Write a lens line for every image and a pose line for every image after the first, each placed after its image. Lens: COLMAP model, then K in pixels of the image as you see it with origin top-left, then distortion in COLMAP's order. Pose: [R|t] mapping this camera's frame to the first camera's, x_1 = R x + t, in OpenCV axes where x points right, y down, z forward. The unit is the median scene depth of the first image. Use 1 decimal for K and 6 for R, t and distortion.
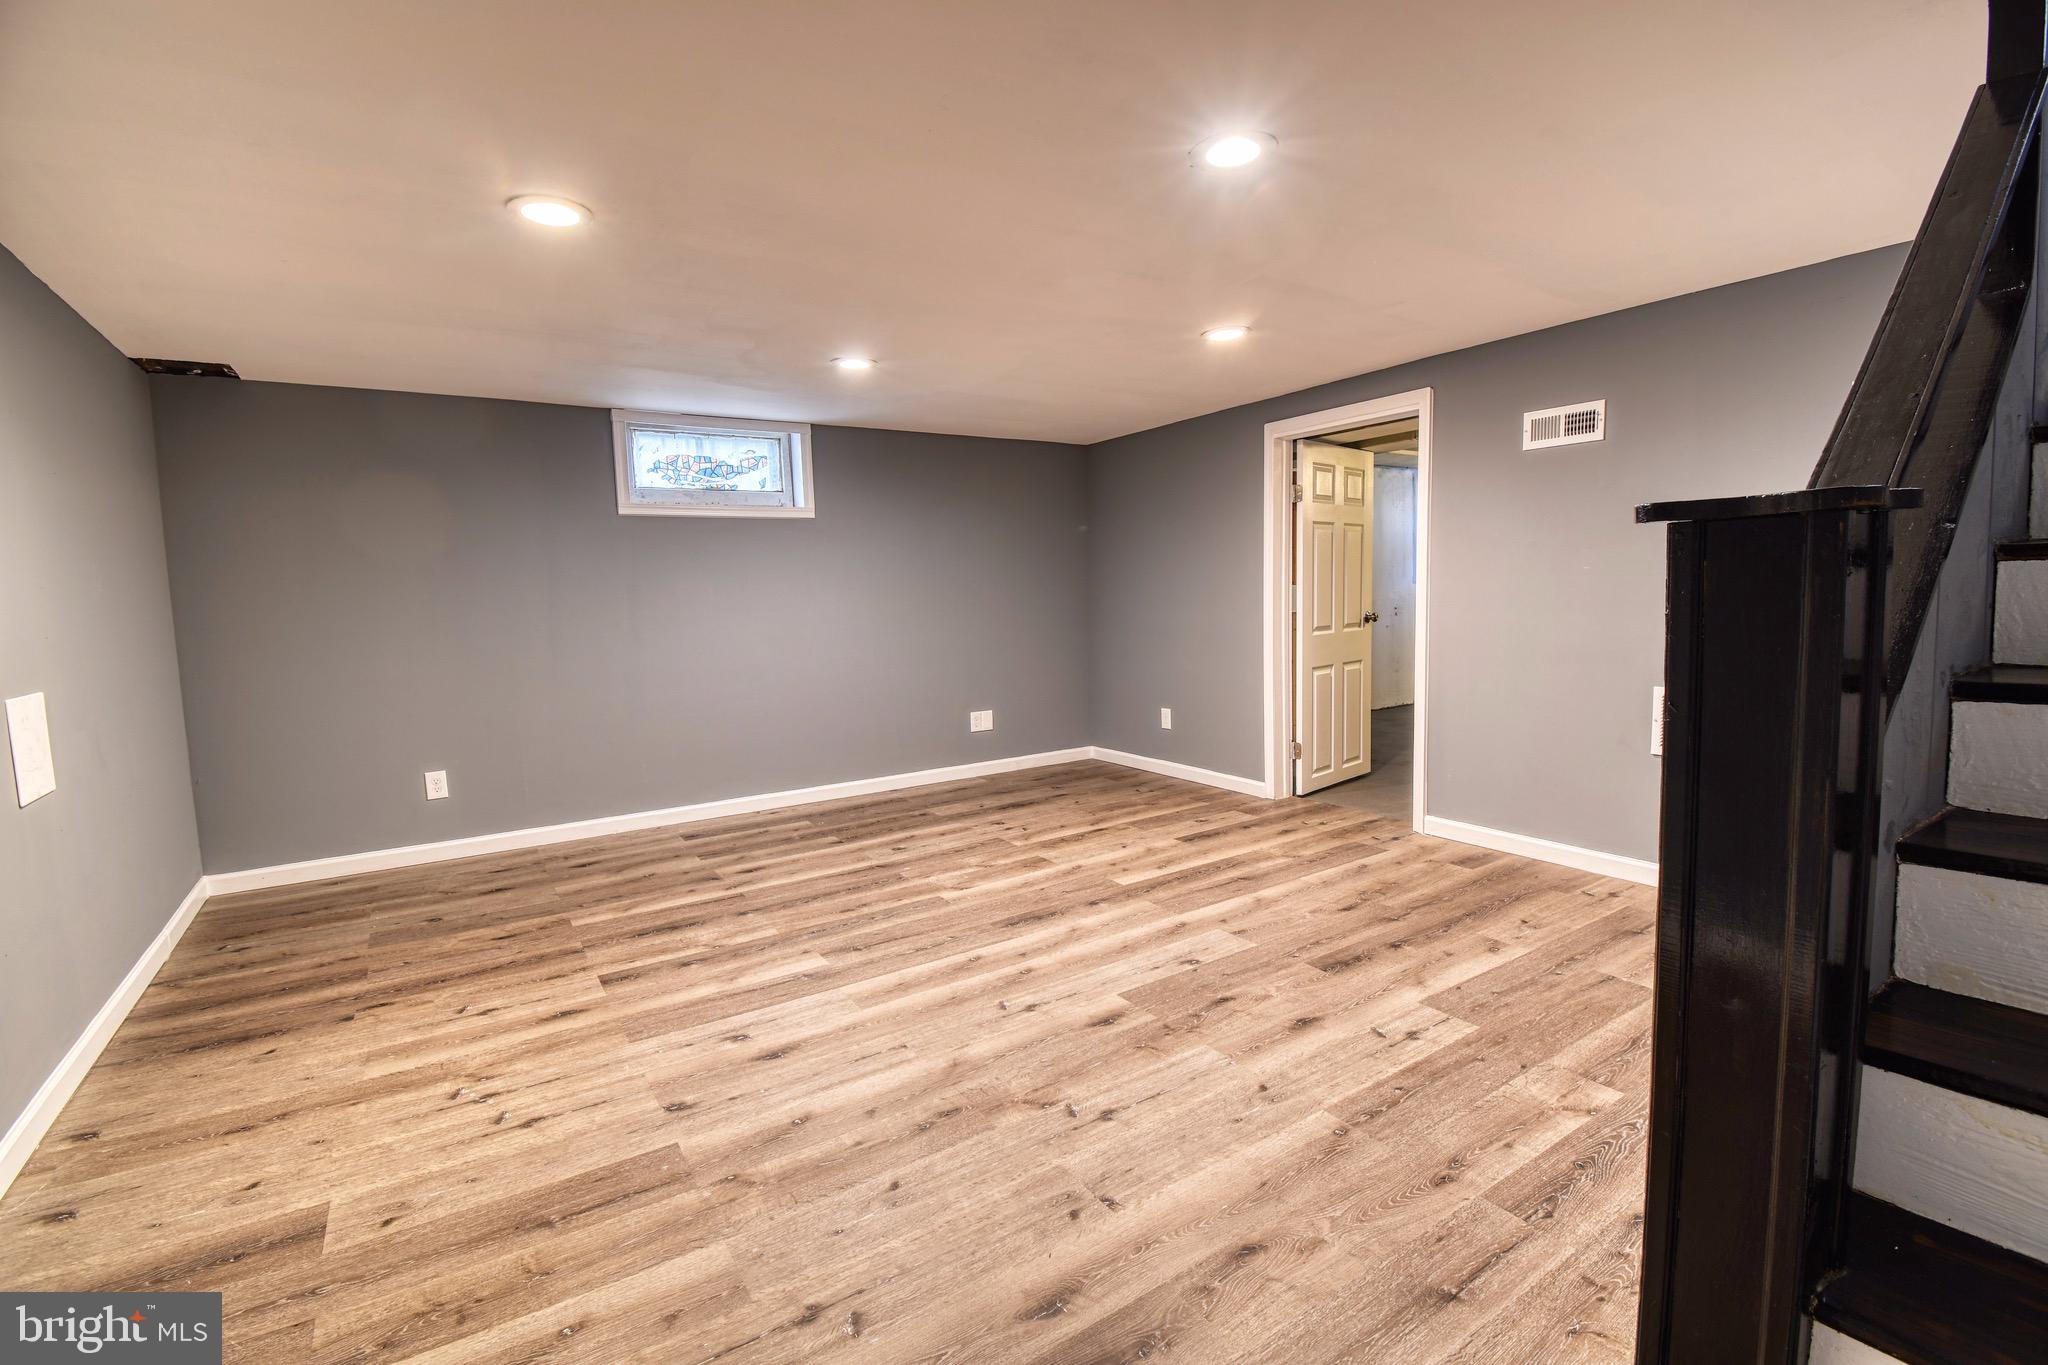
lens RADIAL K [[901.6, 0, 1026.8], [0, 901.6, 677.3], [0, 0, 1]] dist [0.020797, -0.026216]
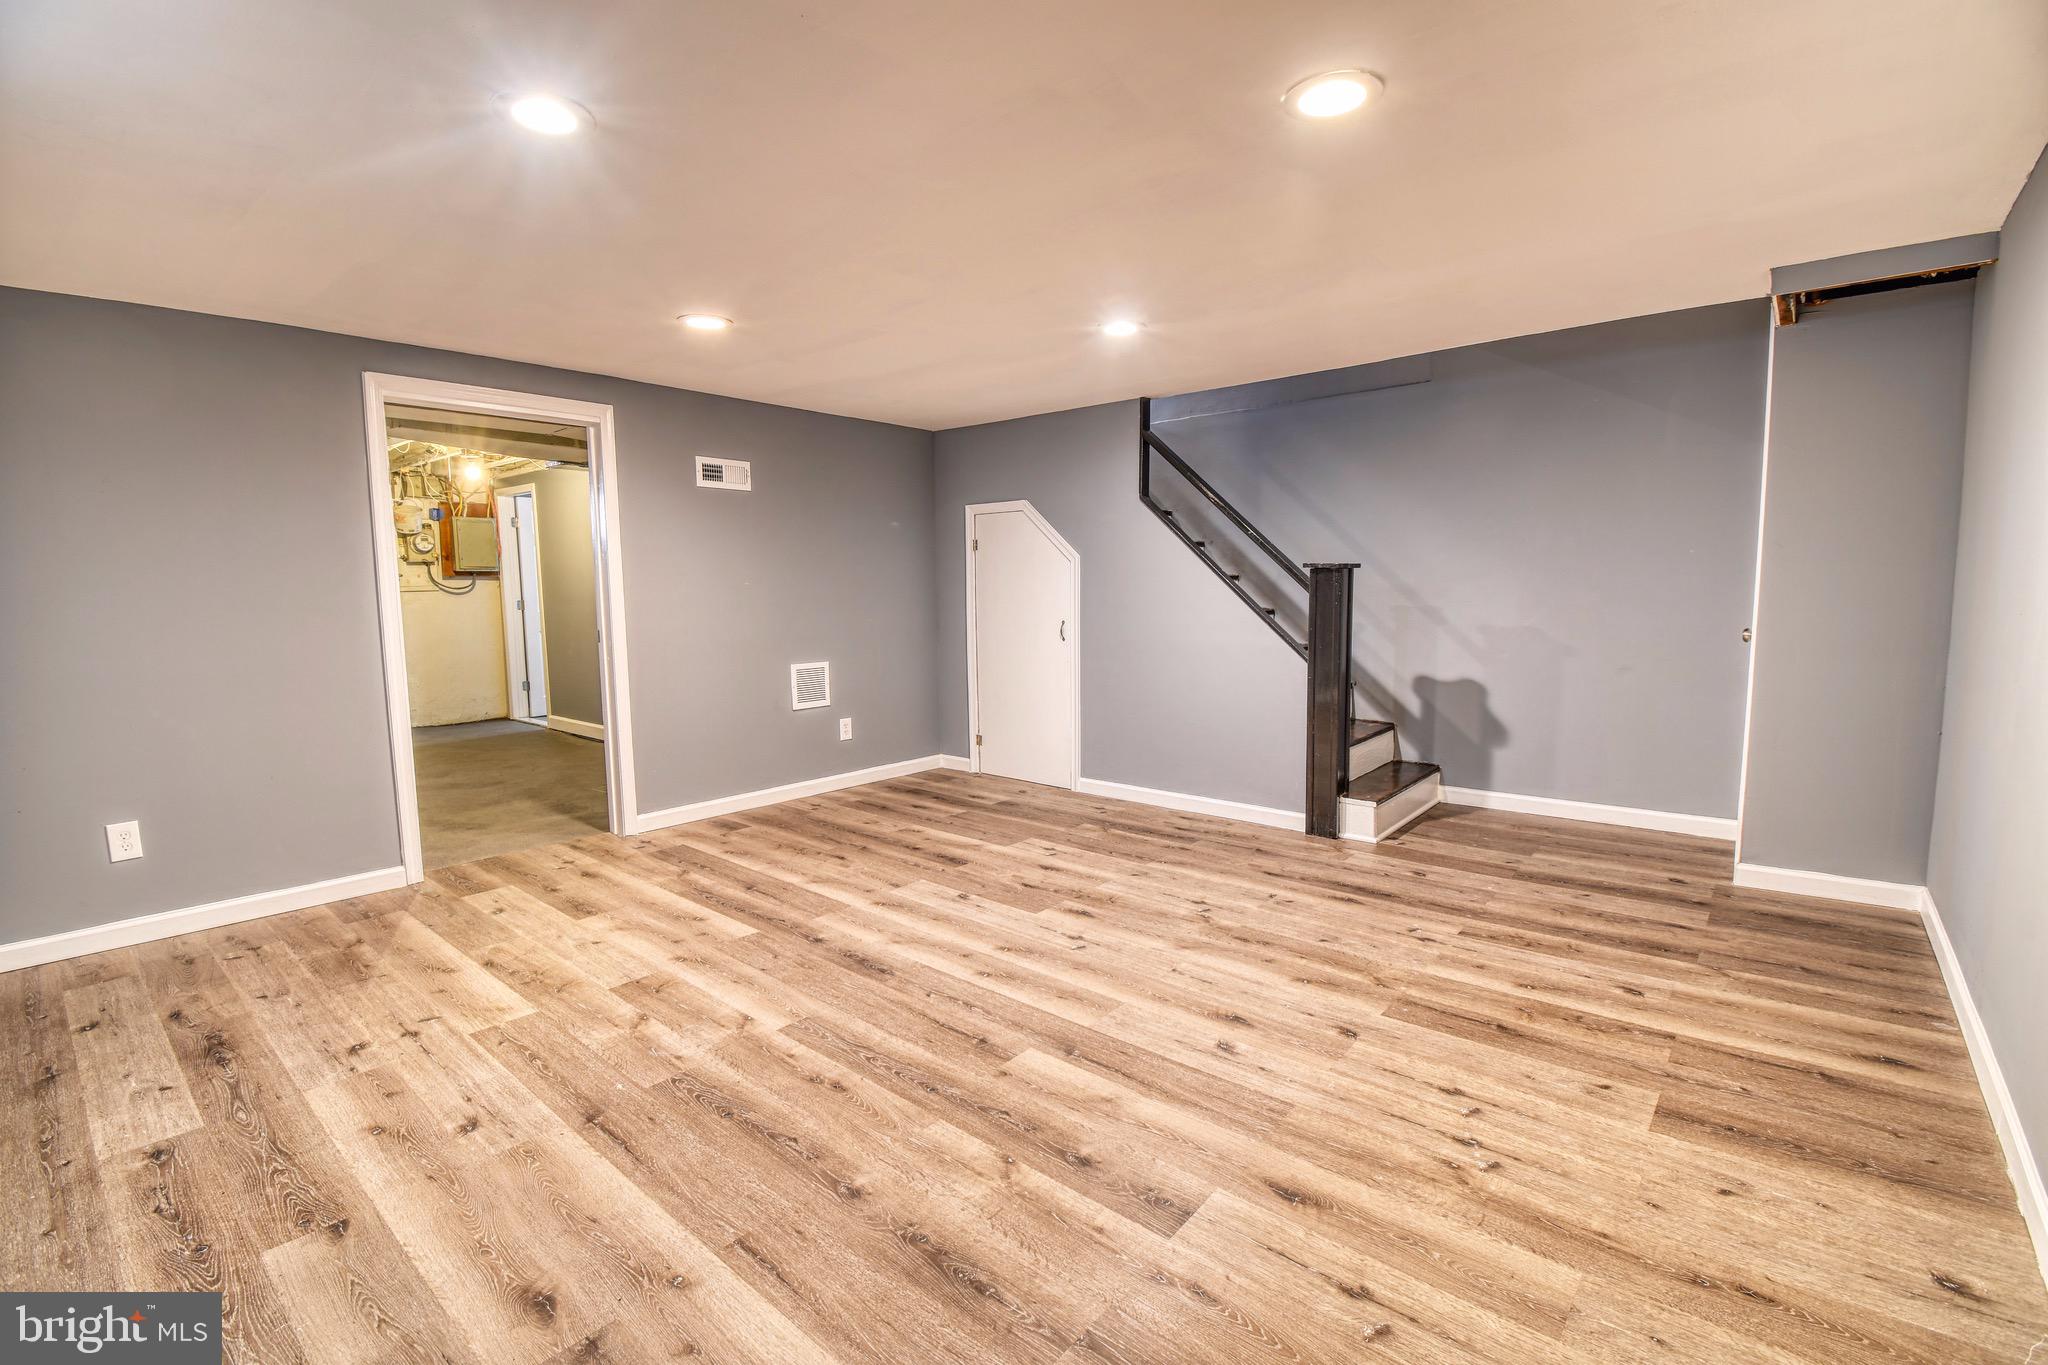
lens RADIAL K [[901.6, 0, 1026.8], [0, 901.6, 677.3], [0, 0, 1]] dist [0.020797, -0.026216]
pose [[-0.274781, -0.065052, 0.959304, -0.963057], [0.113819, 0.988493, 0.099633, -0.083421], [-0.954746, 0.136564, -0.264215, 1.177793]]
